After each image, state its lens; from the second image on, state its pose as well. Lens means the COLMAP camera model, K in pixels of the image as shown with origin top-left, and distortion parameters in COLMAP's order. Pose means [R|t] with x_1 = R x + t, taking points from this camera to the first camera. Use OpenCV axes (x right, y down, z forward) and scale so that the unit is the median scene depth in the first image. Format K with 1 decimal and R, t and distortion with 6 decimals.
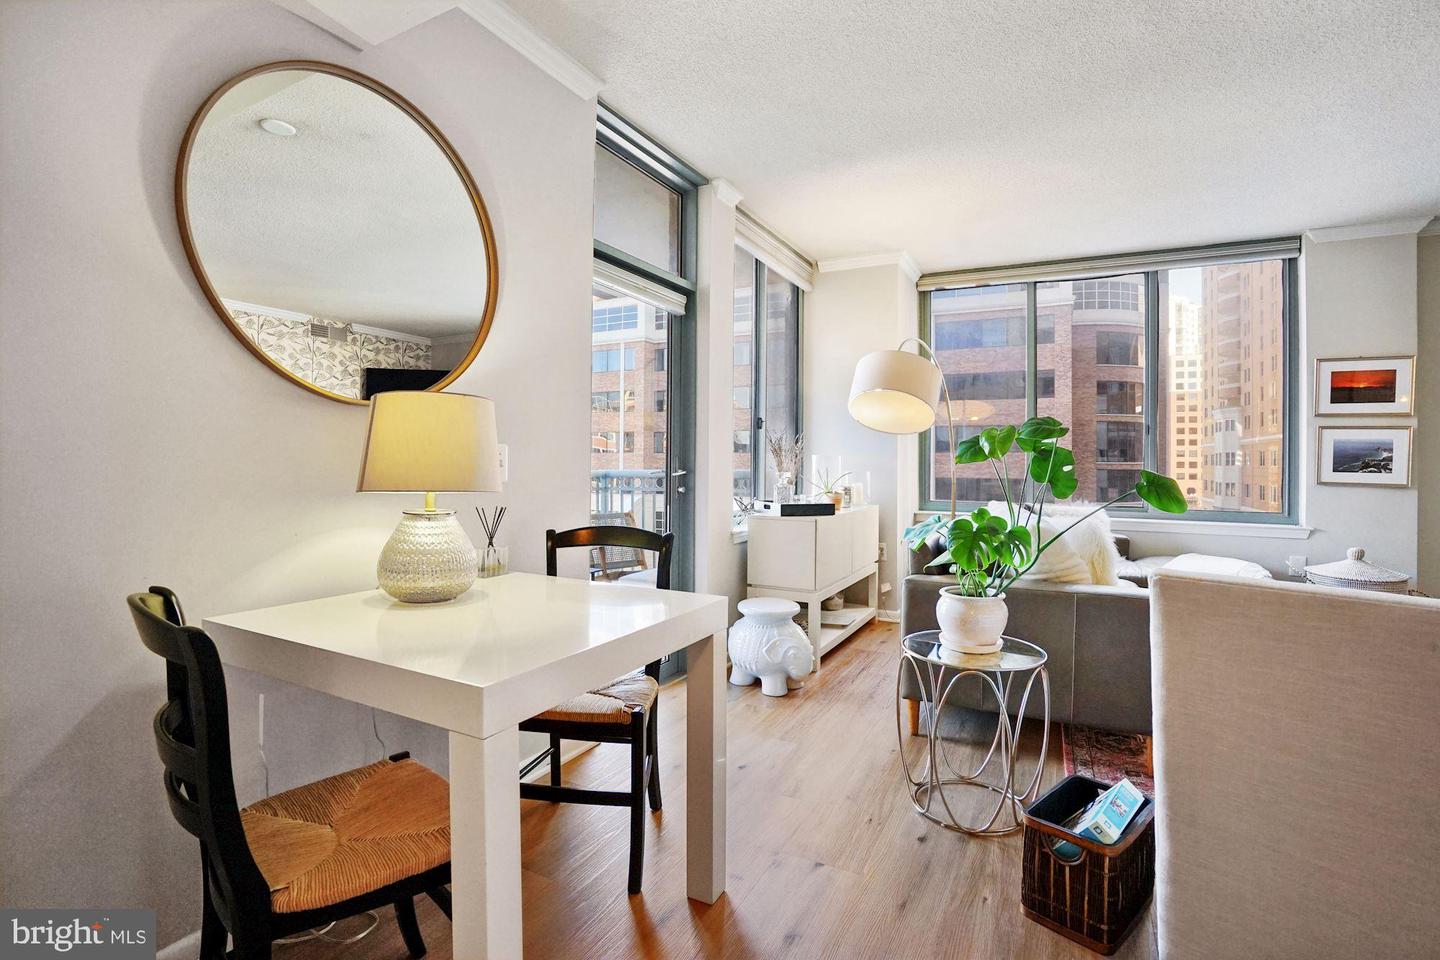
lens RADIAL K [[660.0, 0, 729.9], [0, 660.0, 457.4], [0, 0, 1]] dist [-0.047907, 0.016847]
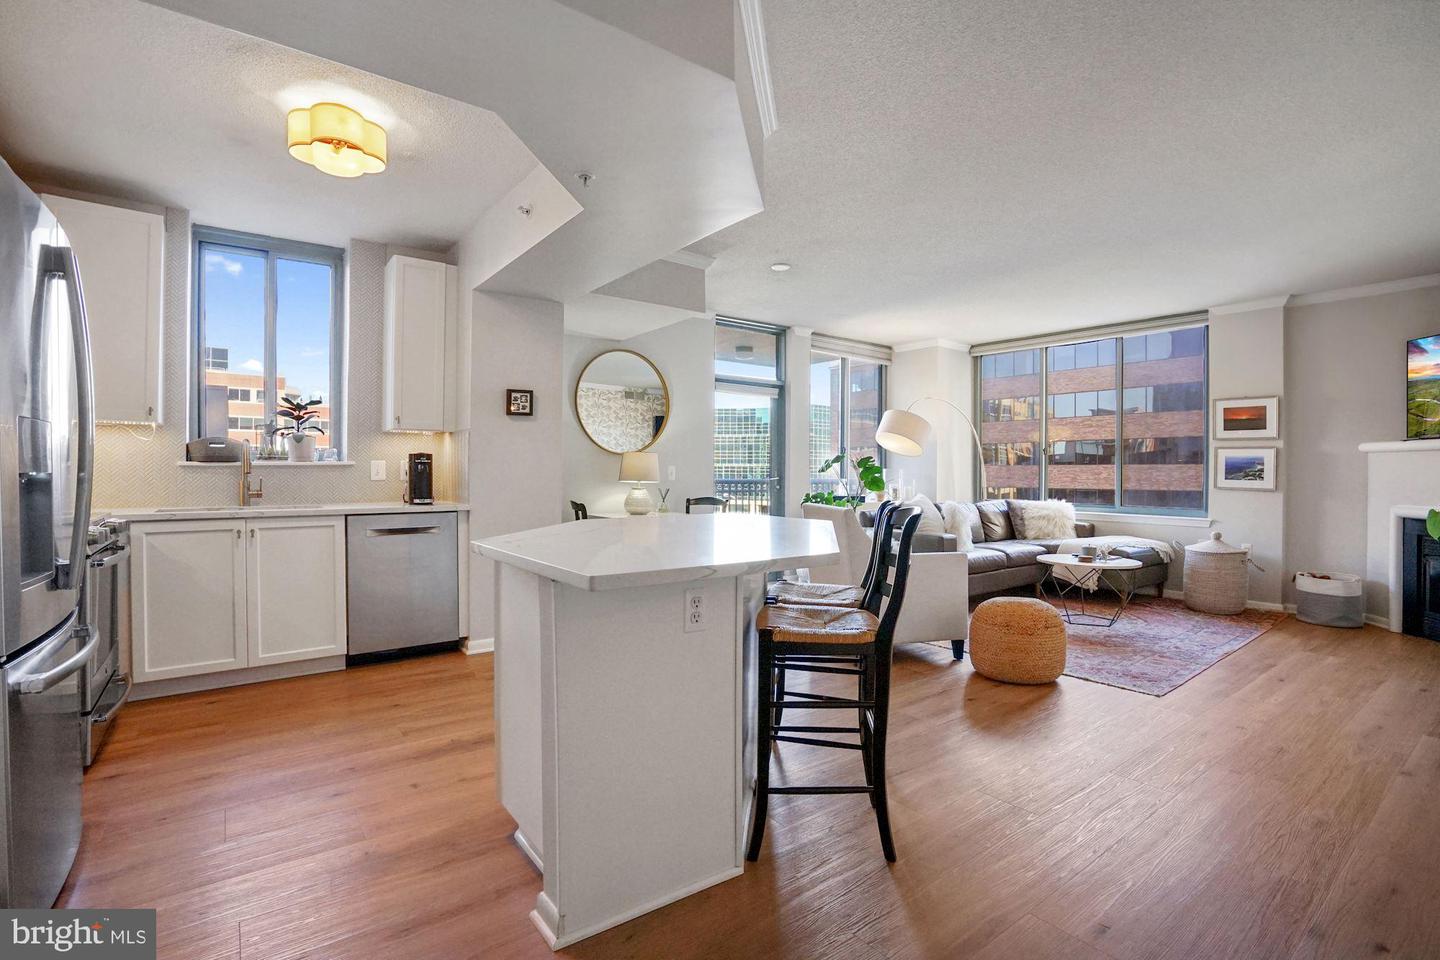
lens RADIAL K [[657.9, 0, 753.9], [0, 657.9, 477.5], [0, 0, 1]] dist [-0.001147, 0.000608]
pose [[0.918829, 0.001323, -0.394653, 0.495360], [0.003548, 0.999926, 0.011611, -0.001692], [0.394639, -0.012068, 0.918757, -0.649313]]
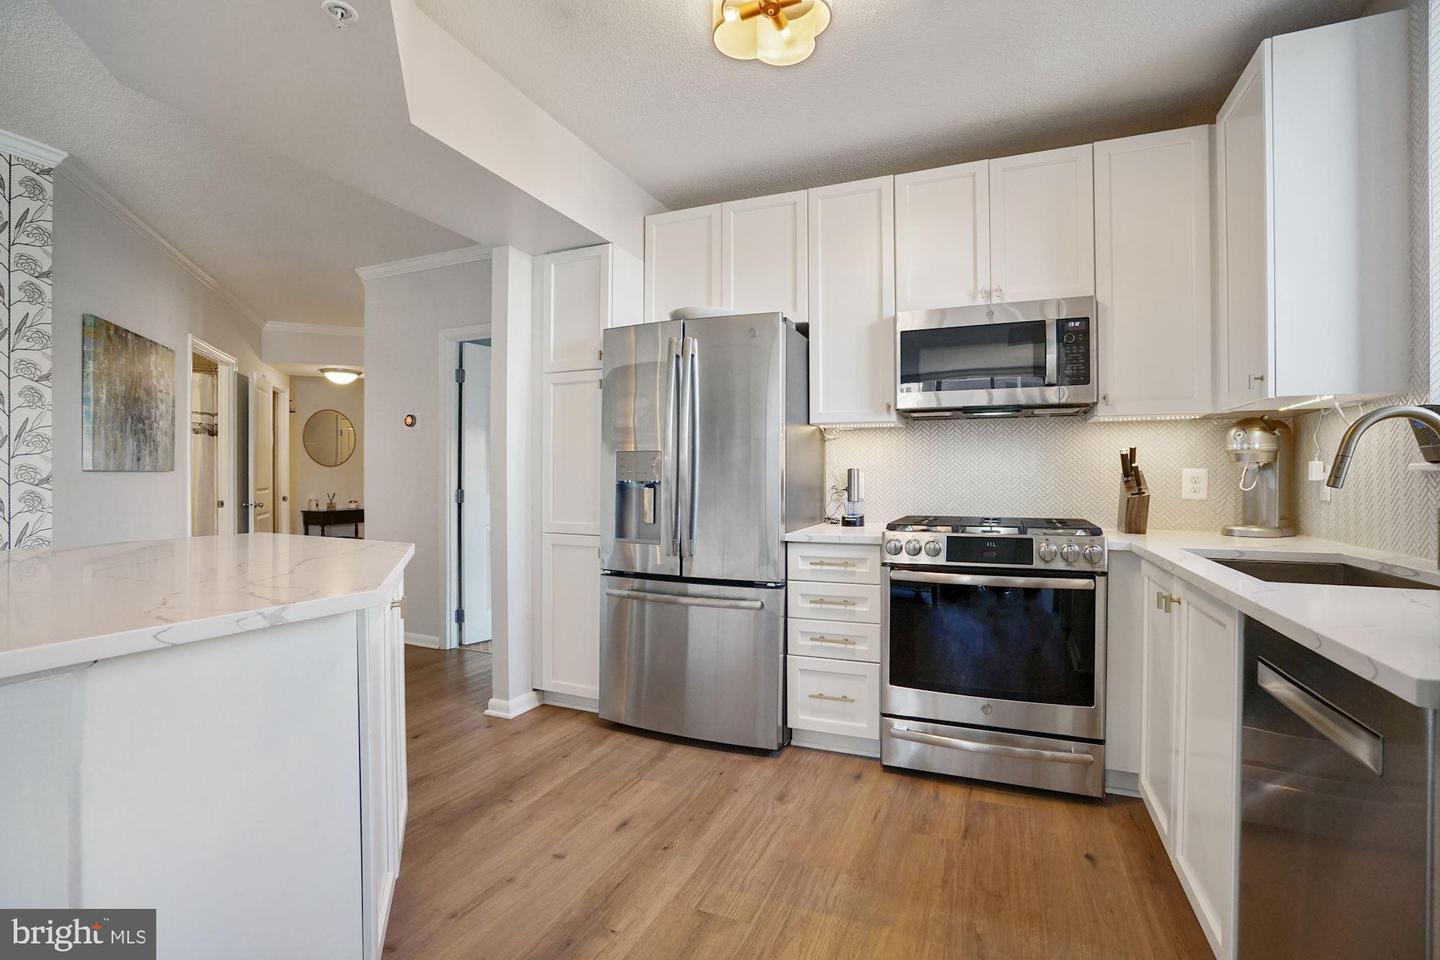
lens RADIAL K [[647.3, 0, 722.5], [0, 647.3, 475.3], [0, 0, 1]] dist [-0.042976, 0.000493]
pose [[-0.996576, -0.008832, -0.082213, -0.009911], [-0.007775, 0.999883, -0.013167, 0.000282], [0.082320, -0.012483, -0.996528, 0.122332]]
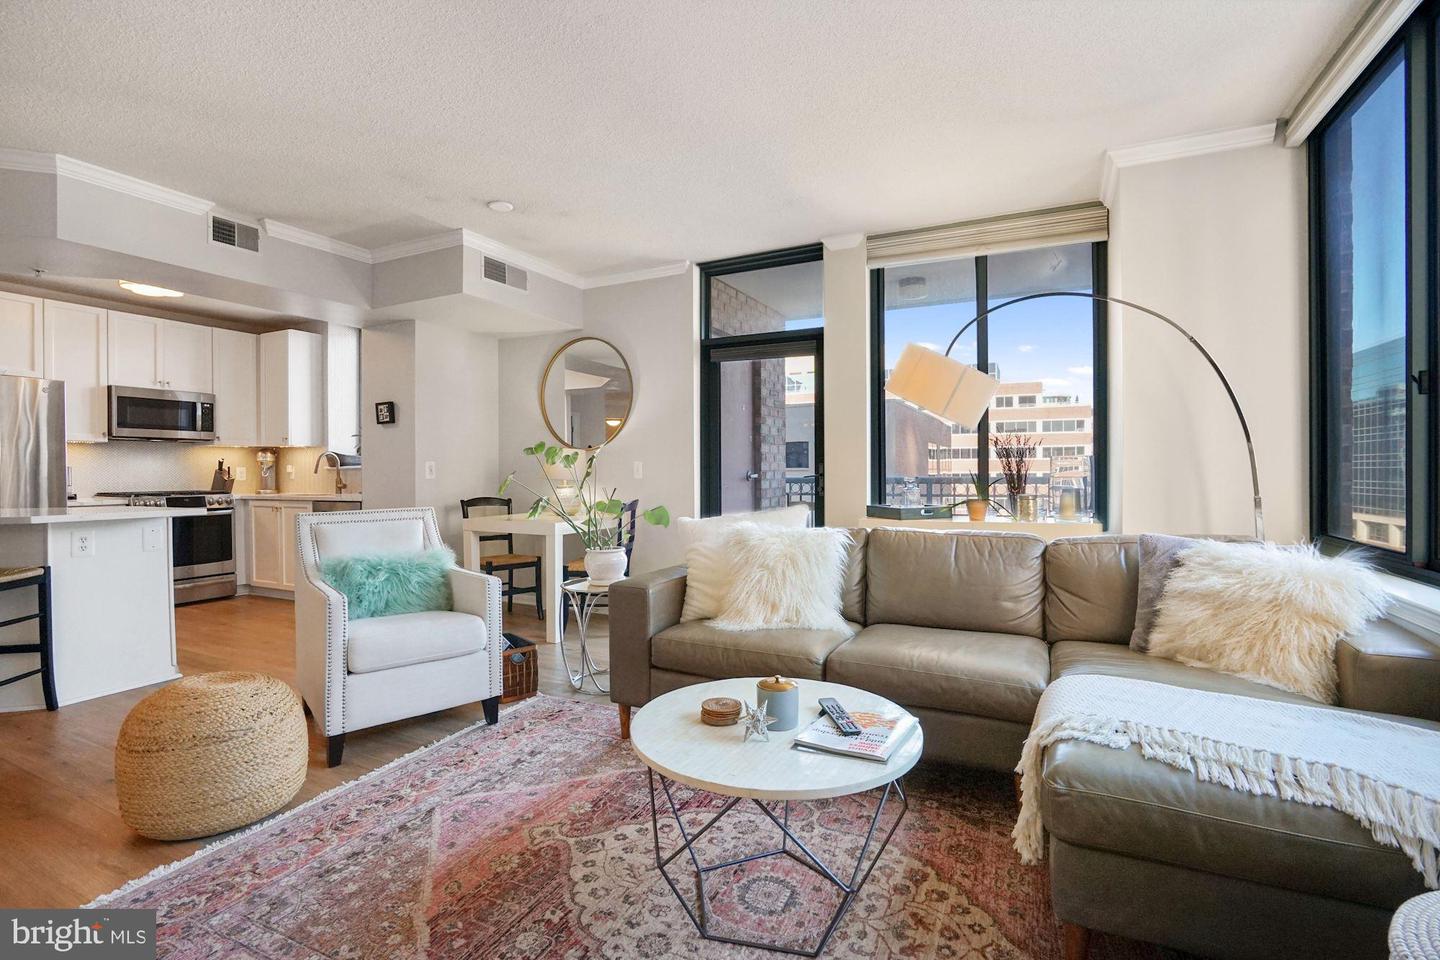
lens RADIAL K [[664.8, 0, 719.3], [0, 664.8, 475.8], [0, 0, 1]] dist [-0.066145, 0.026597]
pose [[0.025573, -0.000084, -0.999673, 0.950525], [0.014985, 0.999888, 0.000299, 0.016102], [0.999561, -0.014988, 0.025571, 0.589352]]
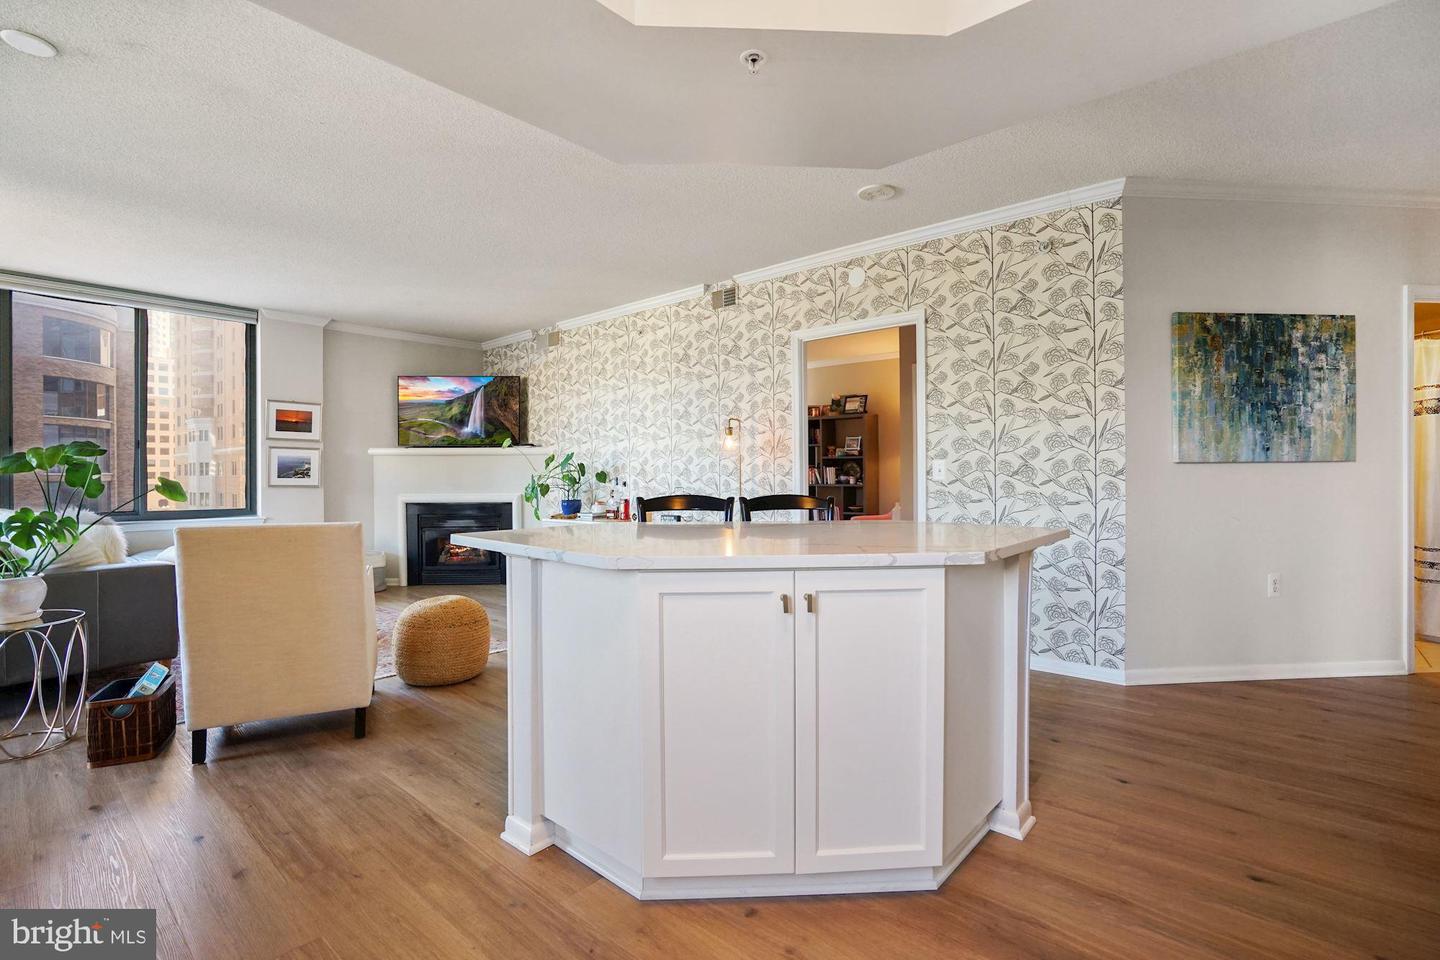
lens RADIAL K [[675.5, 0, 720.0], [0, 675.5, 480.0], [0, 0, 1]] dist [-0.062626, 0.018830]
pose [[0.240405, -0.017819, 0.970509, -0.240621], [-0.001107, 0.999826, 0.018631, -0.001634], [-0.970672, -0.005553, 0.240343, -0.299317]]
